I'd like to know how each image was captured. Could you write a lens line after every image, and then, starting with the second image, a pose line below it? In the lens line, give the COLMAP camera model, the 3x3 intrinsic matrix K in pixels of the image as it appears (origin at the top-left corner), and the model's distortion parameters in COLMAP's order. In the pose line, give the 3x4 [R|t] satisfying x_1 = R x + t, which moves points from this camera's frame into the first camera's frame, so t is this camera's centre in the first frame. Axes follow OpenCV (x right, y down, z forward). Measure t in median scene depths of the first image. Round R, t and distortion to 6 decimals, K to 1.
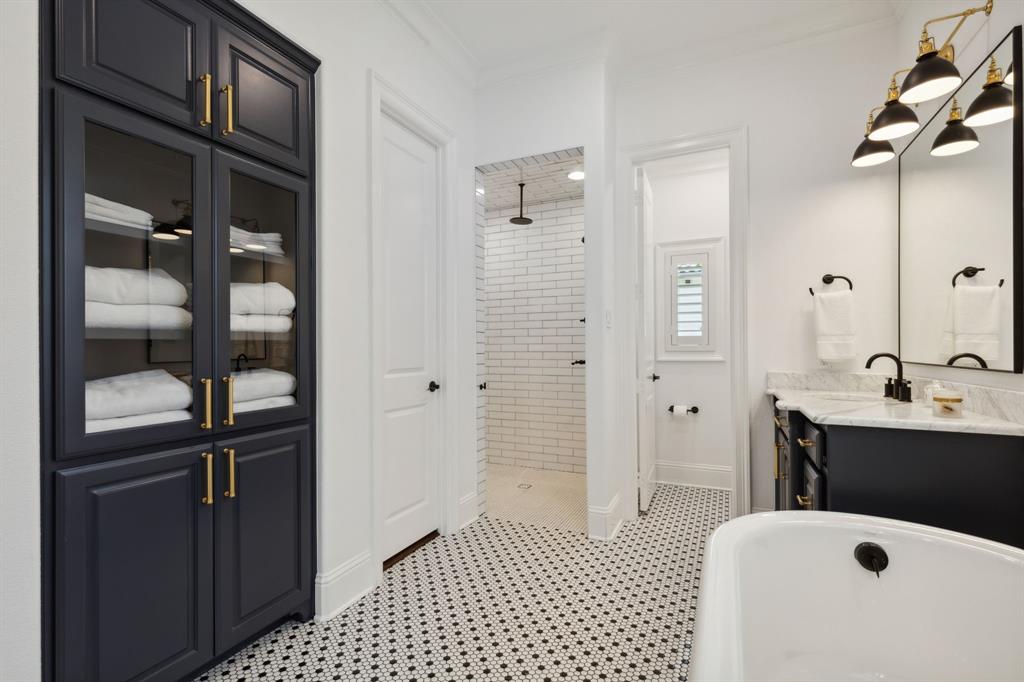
lens RADIAL K [[464.6, 0, 510.4], [0, 464.6, 346.3], [0, 0, 1]] dist [0.004227, -0.000363]
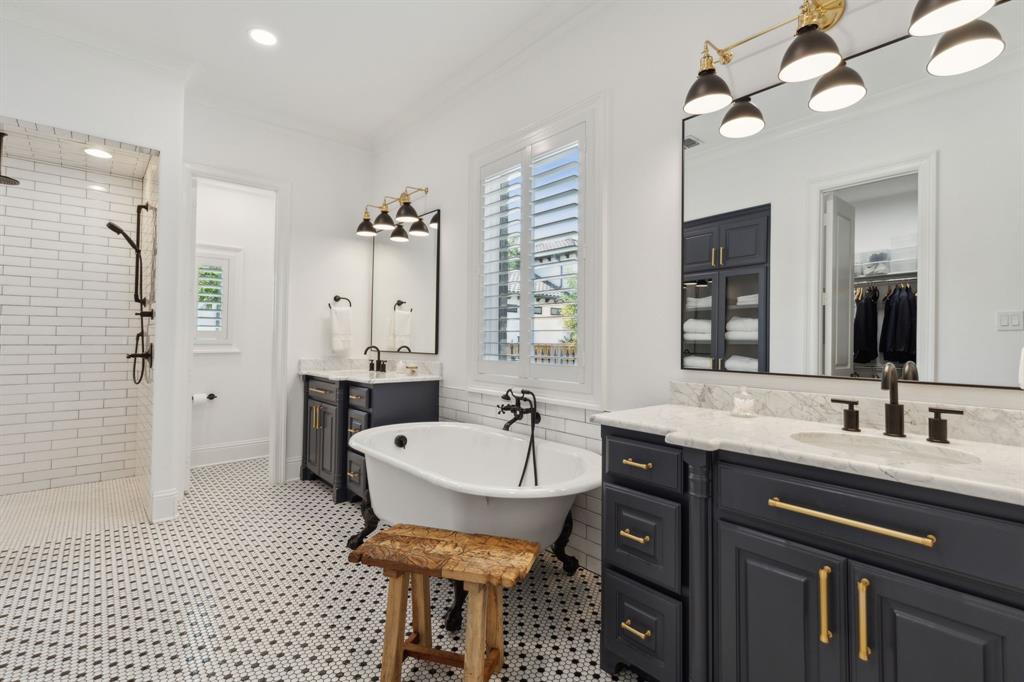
lens RADIAL K [[464.6, 0, 514.4], [0, 464.6, 336.9], [0, 0, 1]] dist [0.004227, -0.000363]
pose [[0.399204, 0.014923, 0.916741, -0.523428], [-0.012458, 0.999864, -0.010851, -0.006008], [-0.916777, -0.007089, 0.399336, -0.176155]]
